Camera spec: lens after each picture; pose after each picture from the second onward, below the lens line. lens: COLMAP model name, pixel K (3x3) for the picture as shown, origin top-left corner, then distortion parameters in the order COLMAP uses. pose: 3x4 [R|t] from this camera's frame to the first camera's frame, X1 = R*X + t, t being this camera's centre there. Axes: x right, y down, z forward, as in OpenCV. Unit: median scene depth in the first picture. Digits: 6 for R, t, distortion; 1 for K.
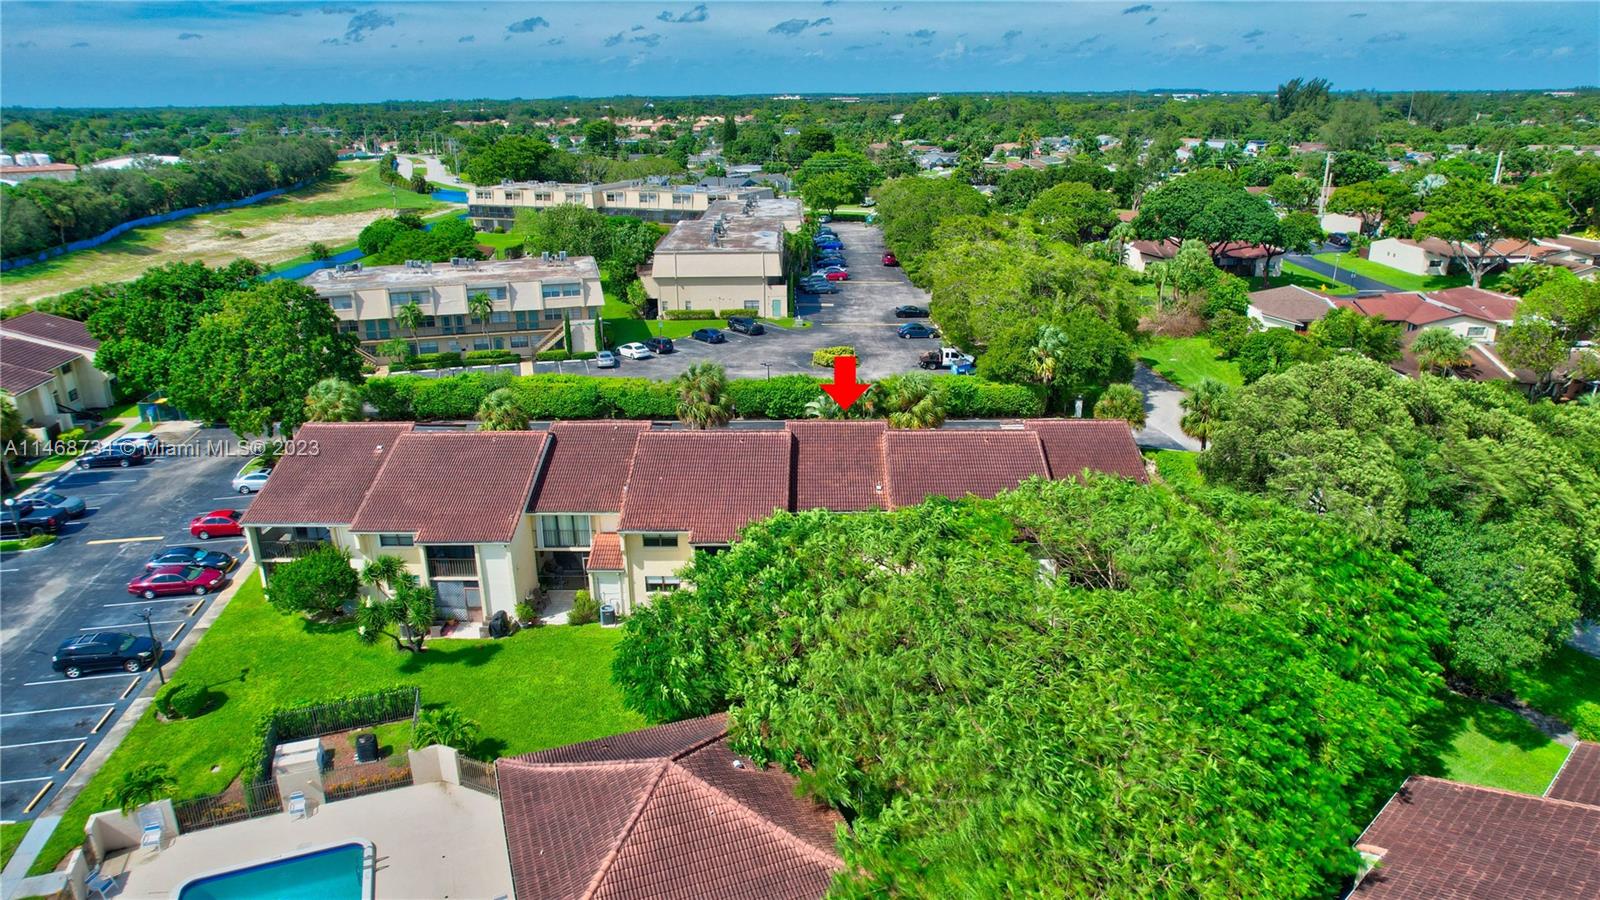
lens RADIAL K [[1028.3, 0, 800.0], [0, 1028.3, 450.0], [0, 0, 1]] dist [-0.077718, 0.075377]
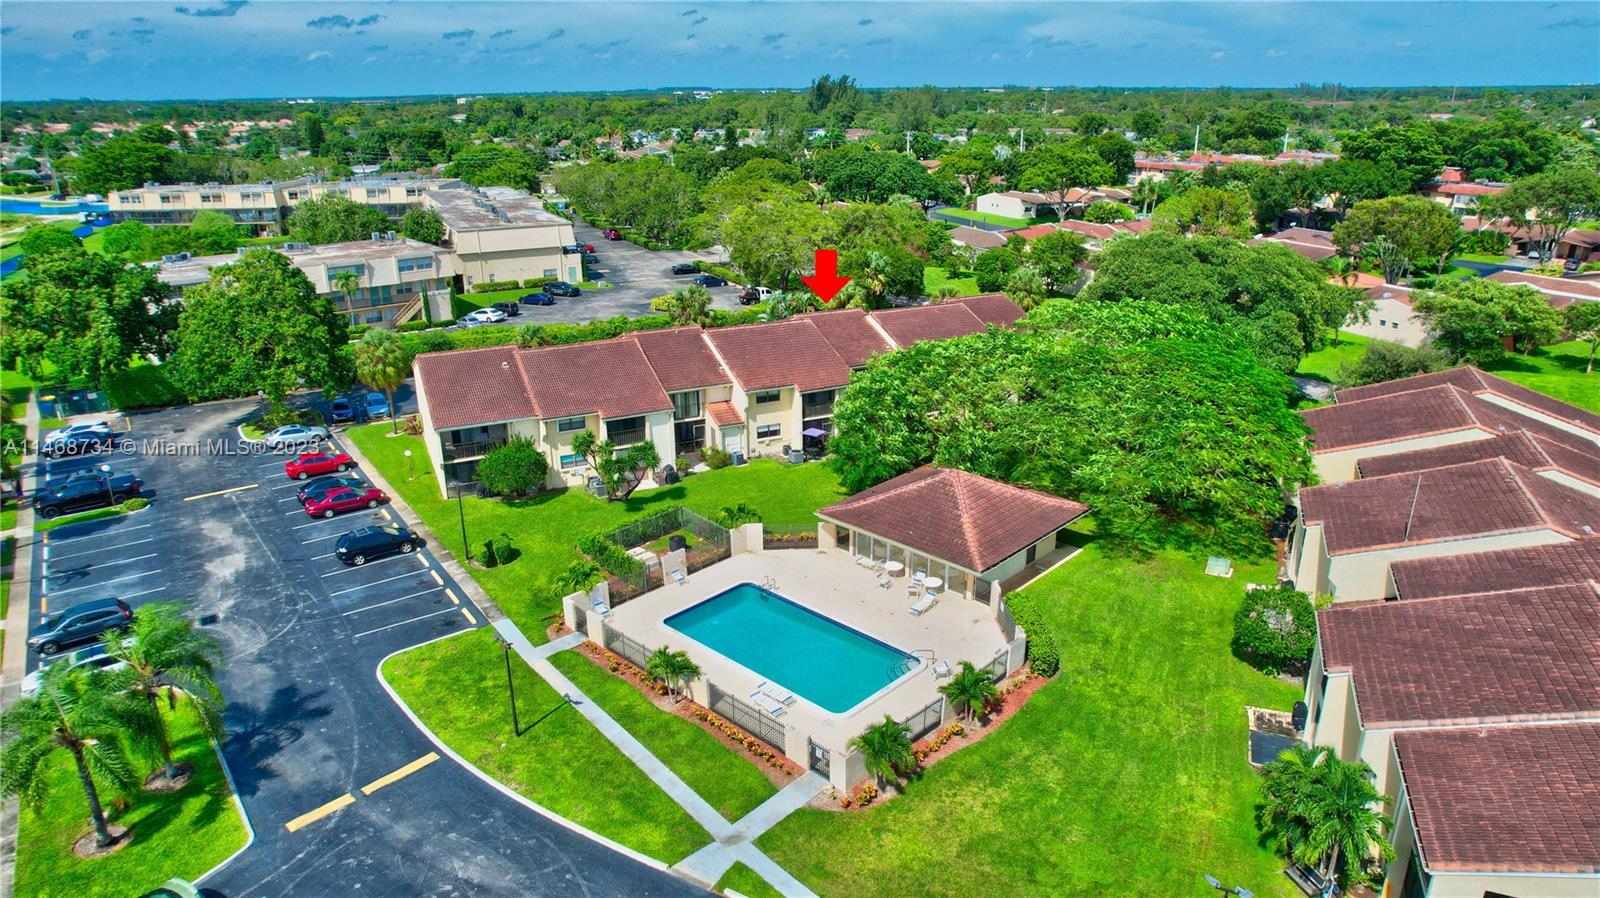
lens RADIAL K [[1028.3, 0, 800.0], [0, 1028.3, 449.0], [0, 0, 1]] dist [-0.077718, 0.075377]
pose [[0.900882, -0.144112, 0.409443, -0.322565], [0.144686, 0.989030, 0.029763, 0.059225], [-0.409241, 0.032428, 0.911850, -0.122682]]
